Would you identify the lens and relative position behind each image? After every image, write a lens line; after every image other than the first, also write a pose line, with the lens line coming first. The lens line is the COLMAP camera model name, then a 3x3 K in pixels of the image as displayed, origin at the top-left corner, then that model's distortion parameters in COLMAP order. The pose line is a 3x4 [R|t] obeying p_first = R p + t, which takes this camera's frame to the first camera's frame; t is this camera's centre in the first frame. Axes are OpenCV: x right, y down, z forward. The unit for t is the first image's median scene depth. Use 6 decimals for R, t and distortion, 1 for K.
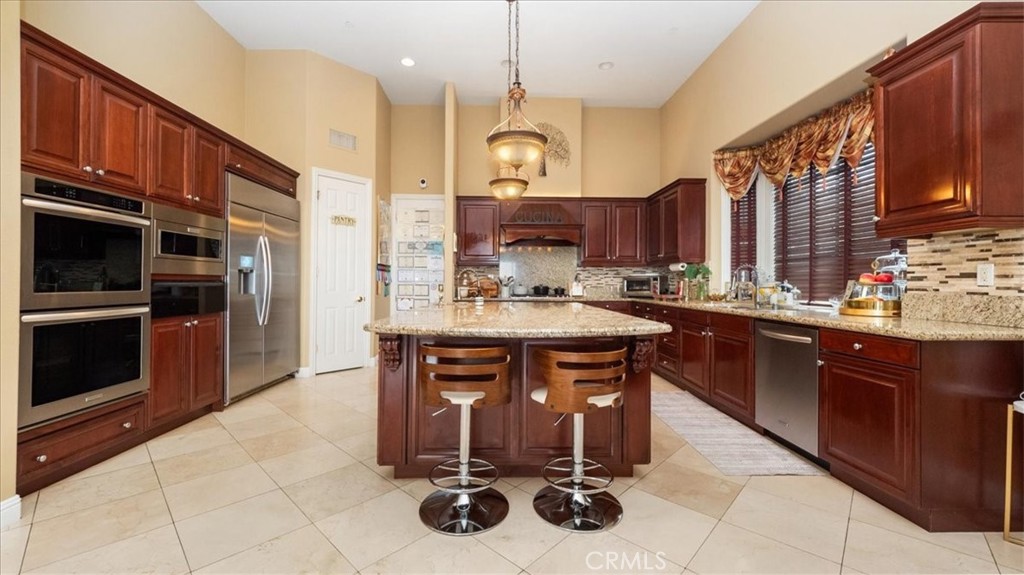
lens RADIAL K [[400.9, 0, 510.7], [0, 400.9, 283.1], [0, 0, 1]] dist [0.007711, -0.013903]
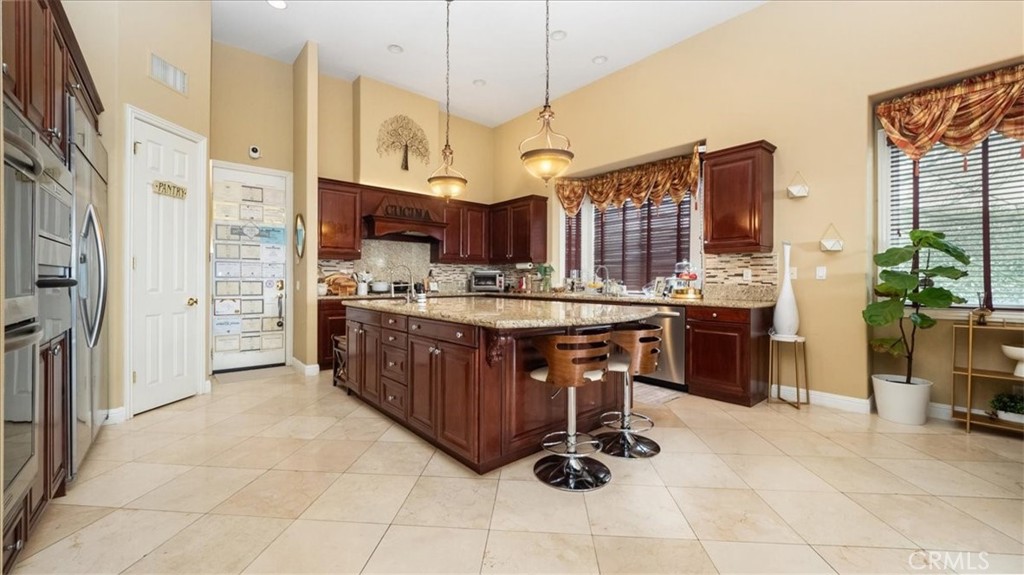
lens RADIAL K [[397.8, 0, 510.3], [0, 397.8, 283.7], [0, 0, 1]] dist [-0.000605, -0.000331]
pose [[0.774896, -0.008310, 0.632034, -0.436242], [-0.000006, 0.999913, 0.013154, -0.001424], [-0.632089, -0.010197, 0.774829, 0.097271]]
